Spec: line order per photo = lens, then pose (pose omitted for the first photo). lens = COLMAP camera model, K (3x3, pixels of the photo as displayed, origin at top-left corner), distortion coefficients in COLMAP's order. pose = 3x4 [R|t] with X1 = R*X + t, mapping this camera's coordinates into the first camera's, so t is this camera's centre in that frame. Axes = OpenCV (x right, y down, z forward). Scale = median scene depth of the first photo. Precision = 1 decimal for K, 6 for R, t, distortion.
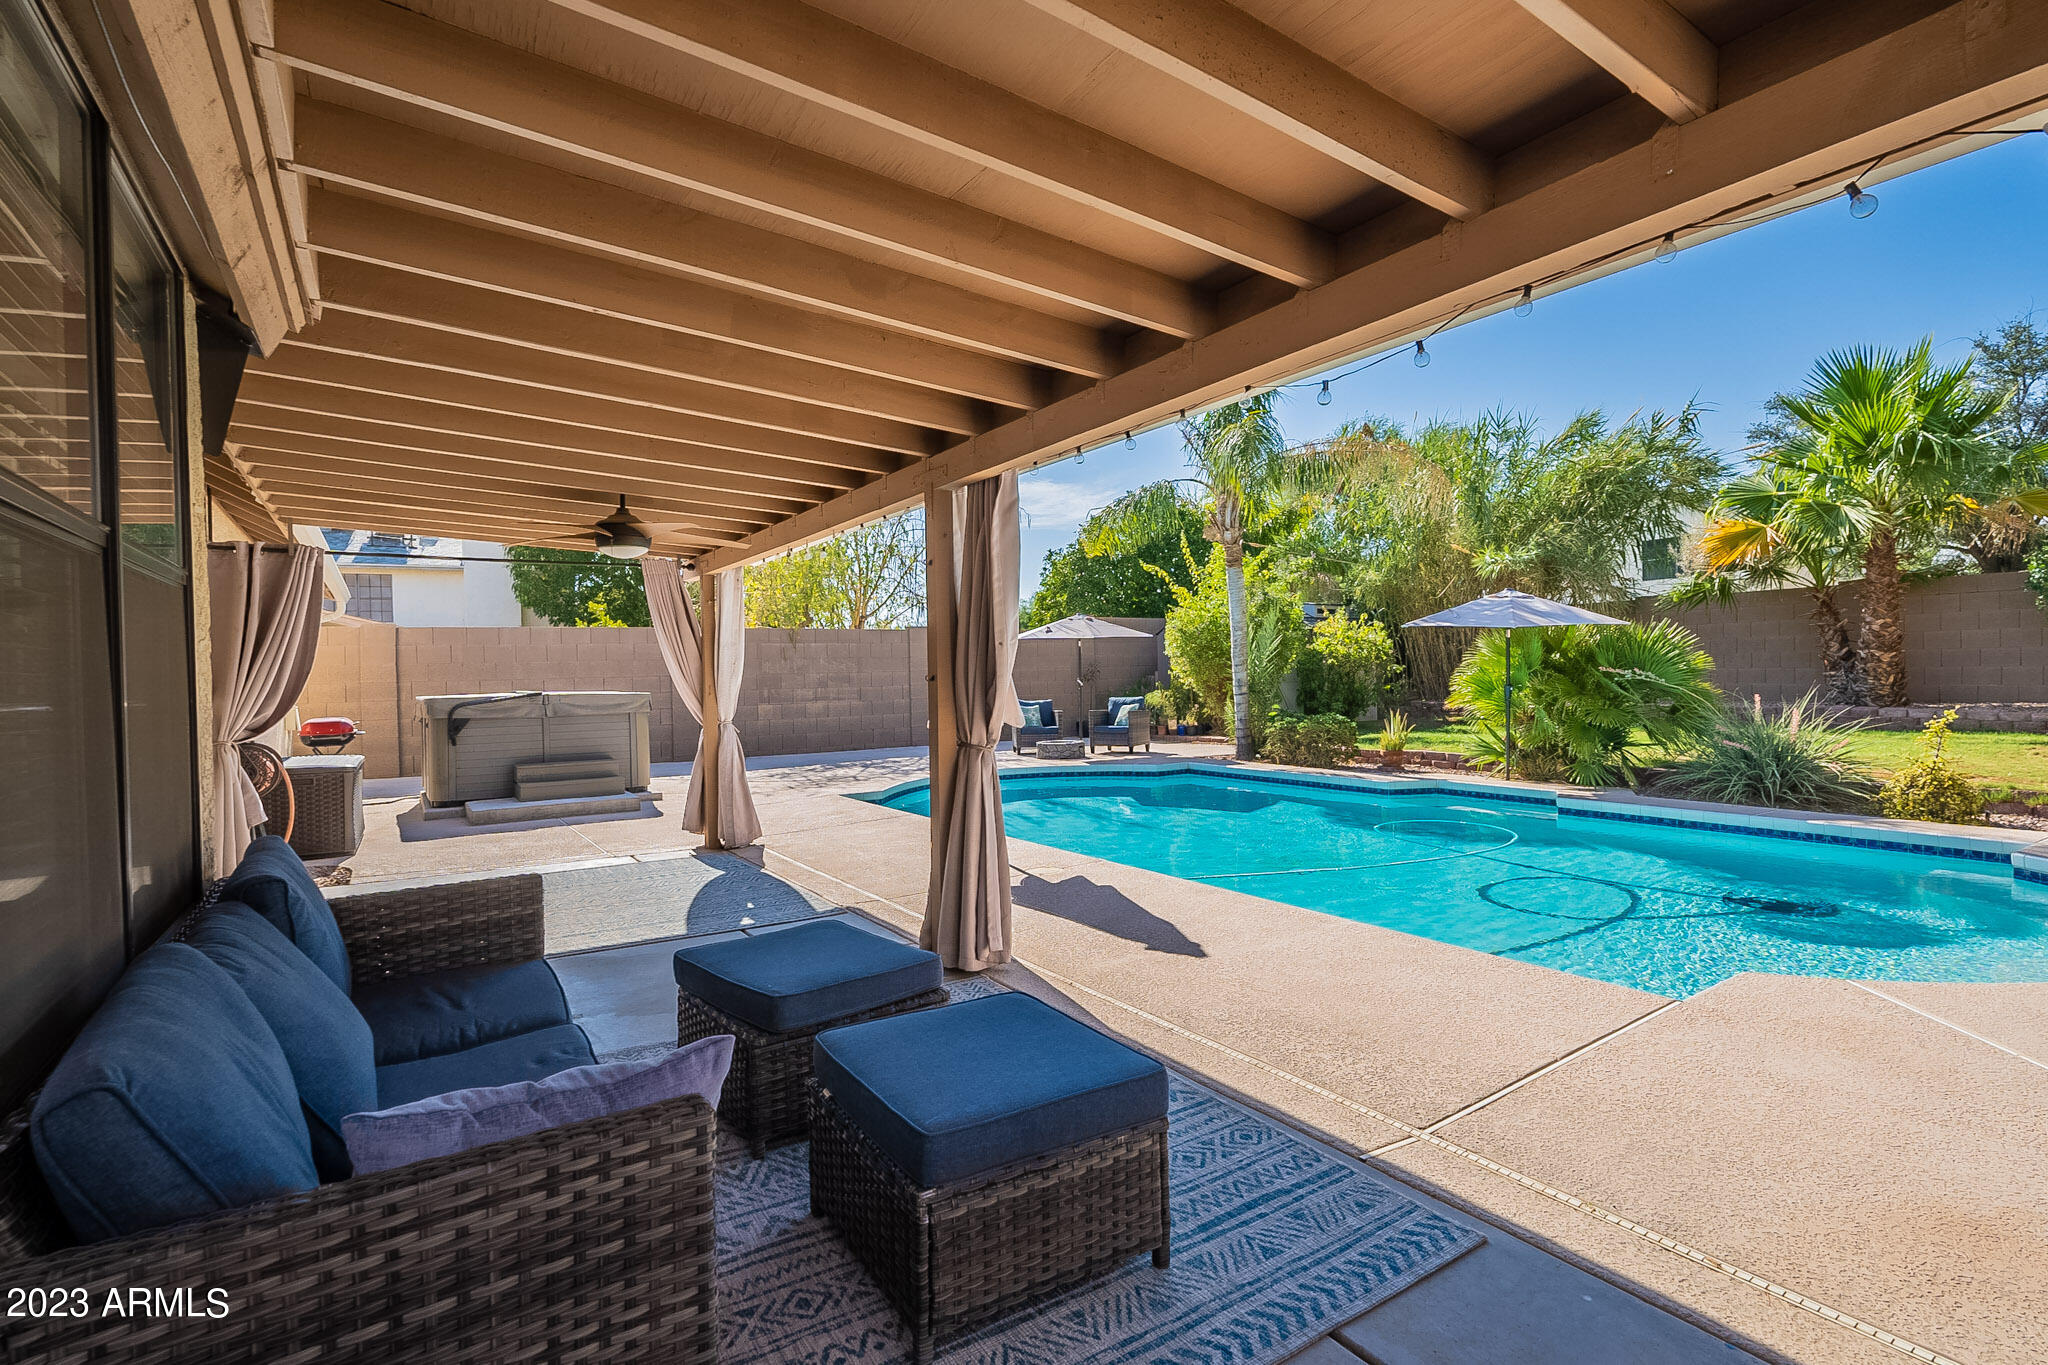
lens RADIAL K [[968.1, 0, 1019.0], [0, 968.1, 685.7], [0, 0, 1]] dist [-0.004169, -0.000332]
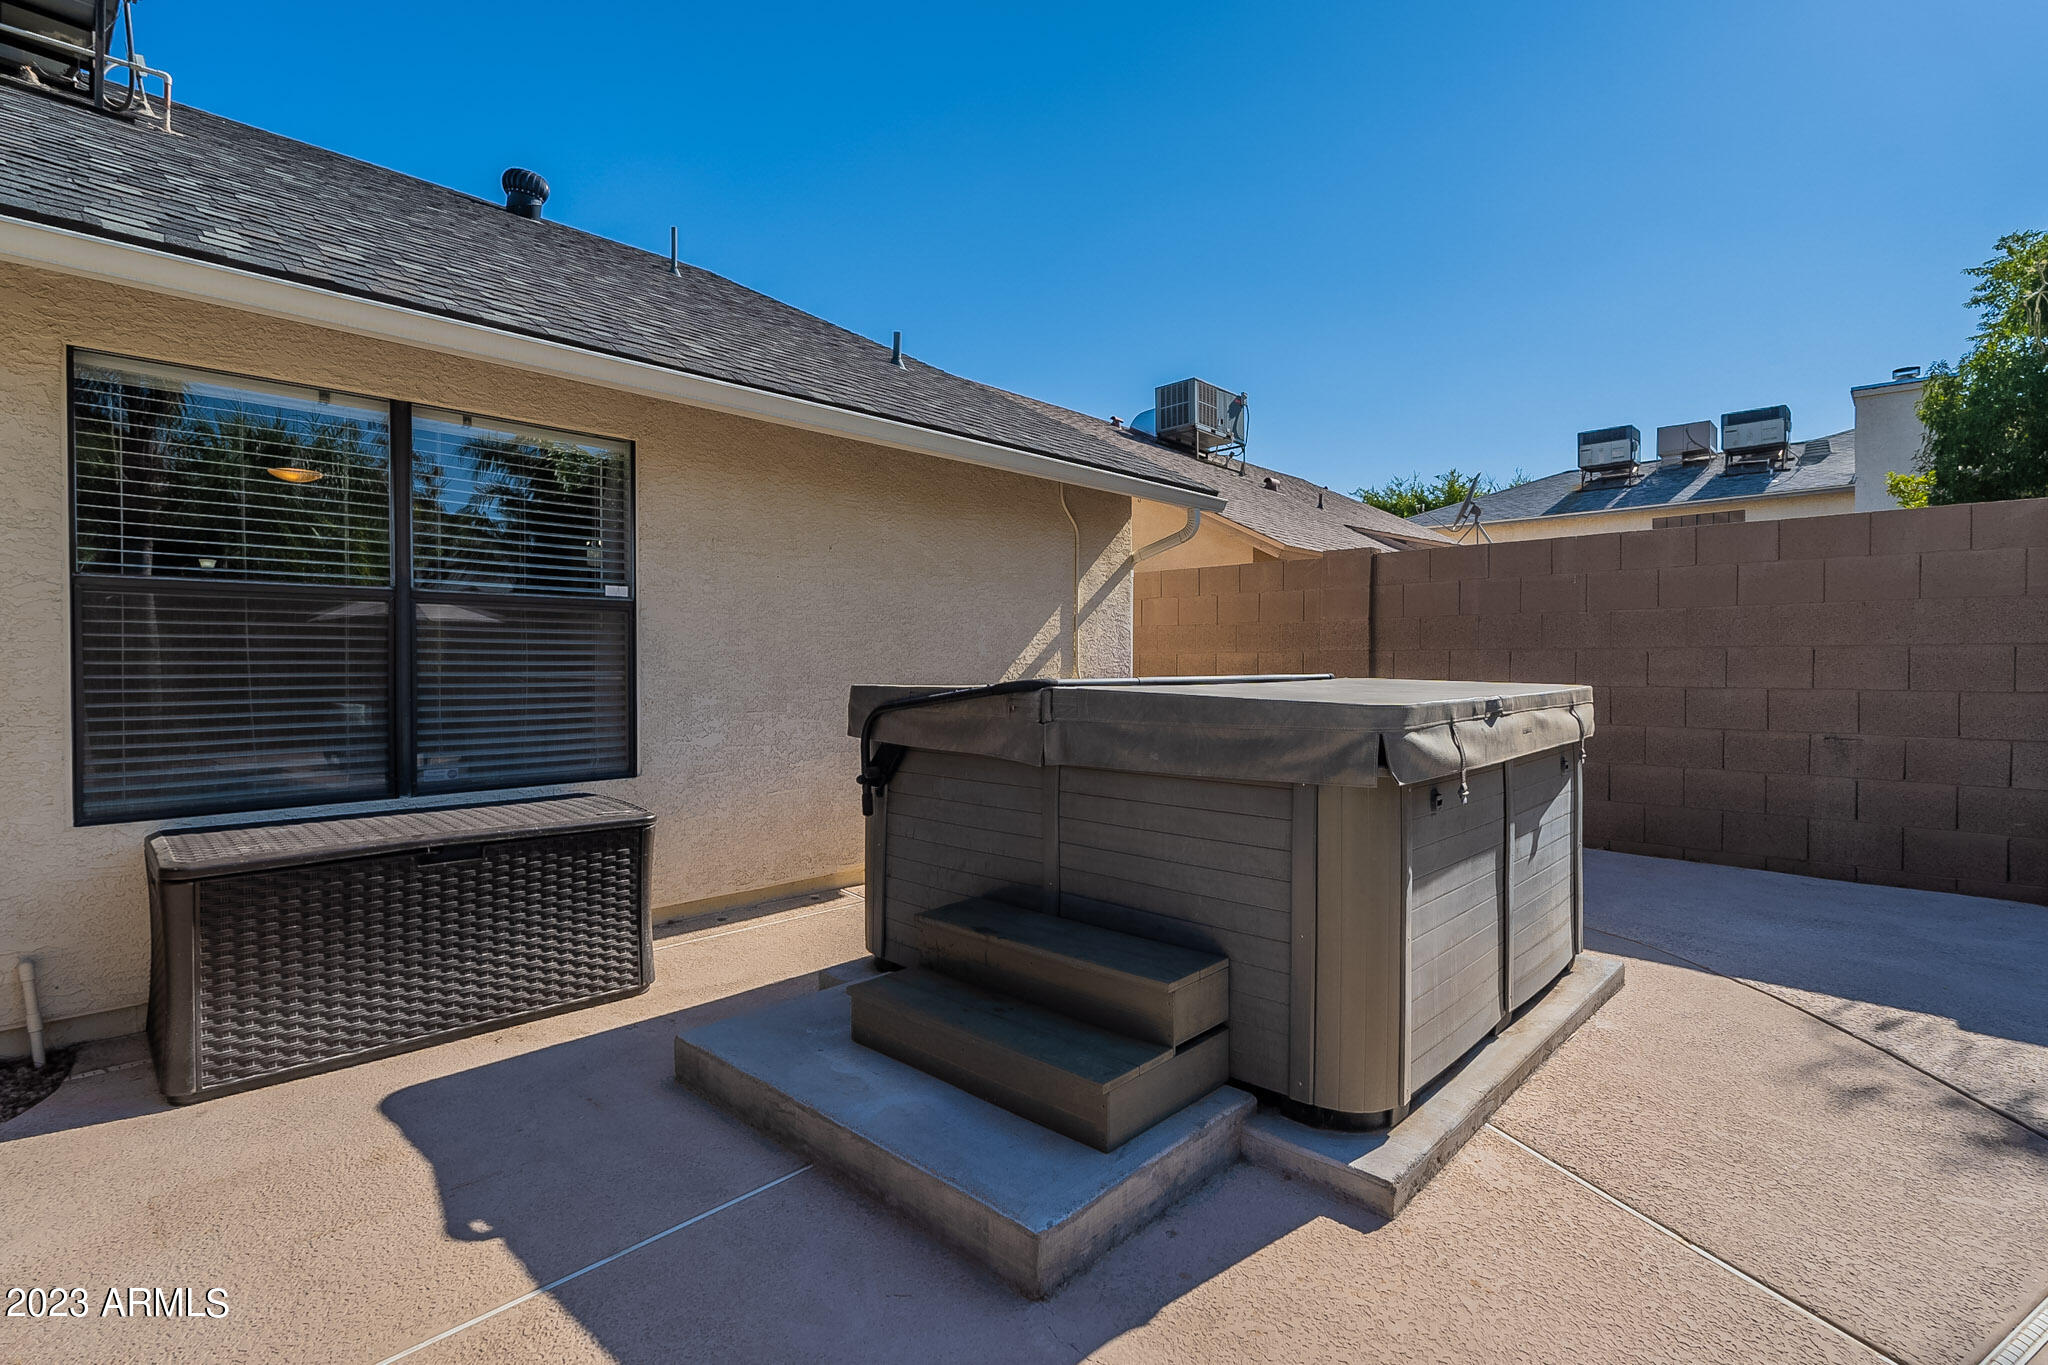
lens RADIAL K [[945.7, 0, 1015.7], [0, 945.7, 683.8], [0, 0, 1]] dist [0.000880, 0.000161]
pose [[0.222901, 0.047055, -0.973705, -0.152454], [-0.020885, 0.998836, 0.043488, -0.004253], [0.974617, 0.010642, 0.223624, 0.696827]]
